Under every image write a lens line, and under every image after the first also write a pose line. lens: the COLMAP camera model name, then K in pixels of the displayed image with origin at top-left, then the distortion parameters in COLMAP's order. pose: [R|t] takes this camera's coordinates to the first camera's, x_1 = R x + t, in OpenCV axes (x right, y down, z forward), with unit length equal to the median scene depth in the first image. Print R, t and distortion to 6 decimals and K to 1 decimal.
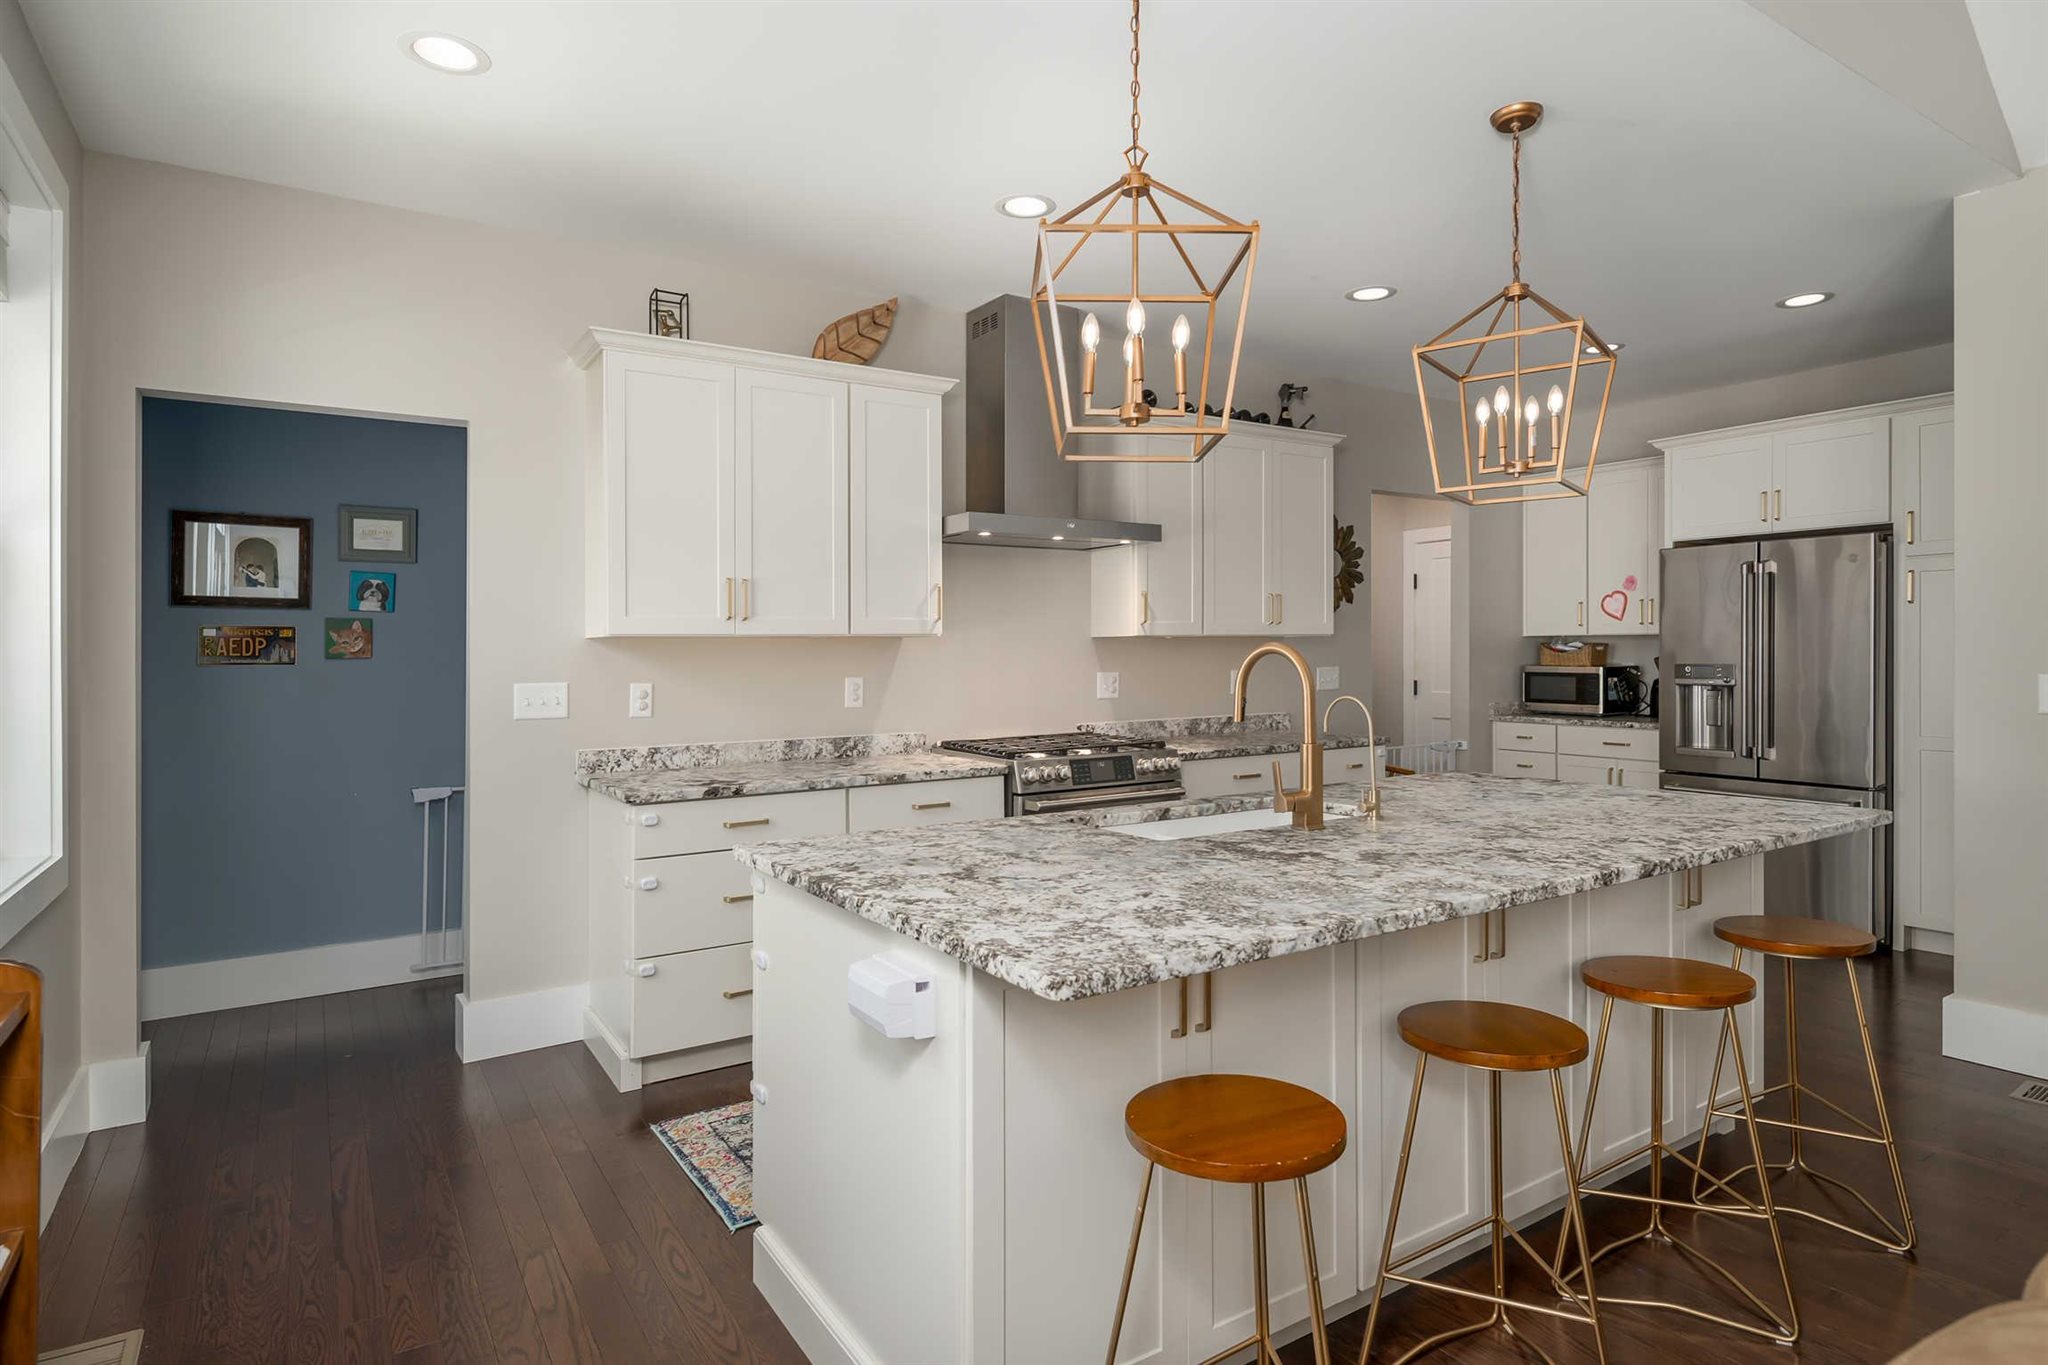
lens RADIAL K [[1108.4, 0, 1028.1], [0, 1108.4, 631.7], [0, 0, 1]] dist [-0.003530, -0.001300]
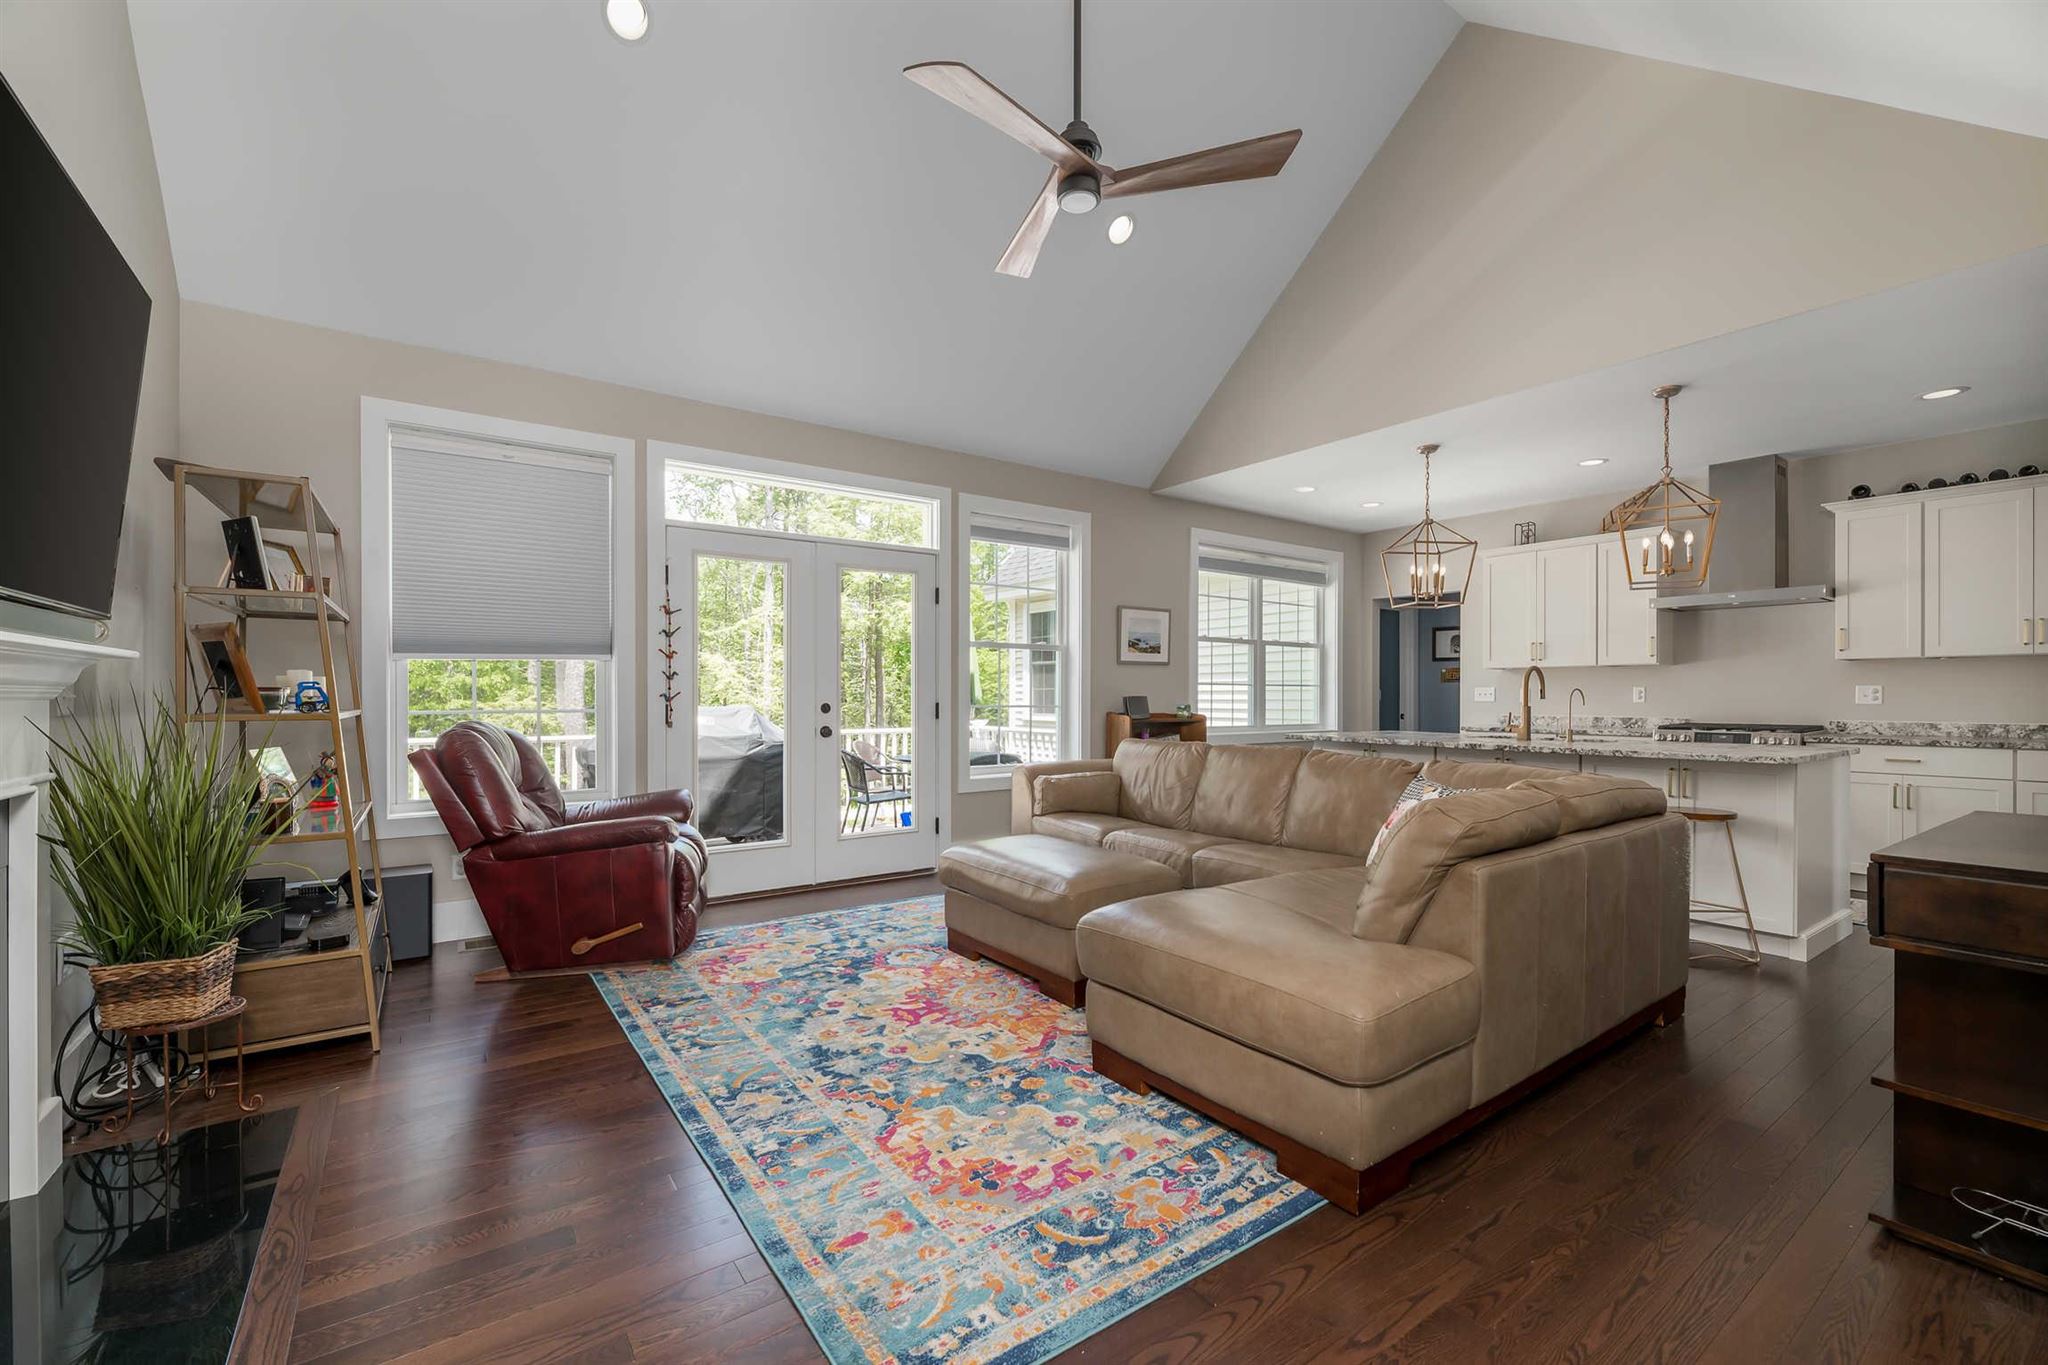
lens RADIAL K [[848.8, 0, 1030.8], [0, 848.8, 692.7], [0, 0, 1]] dist [-0.000925, -0.000221]
pose [[0.049537, 0.007199, -0.998746, 1.280347], [0.021067, 0.999744, 0.008251, 0.016827], [0.998550, -0.021449, 0.049373, -0.128405]]
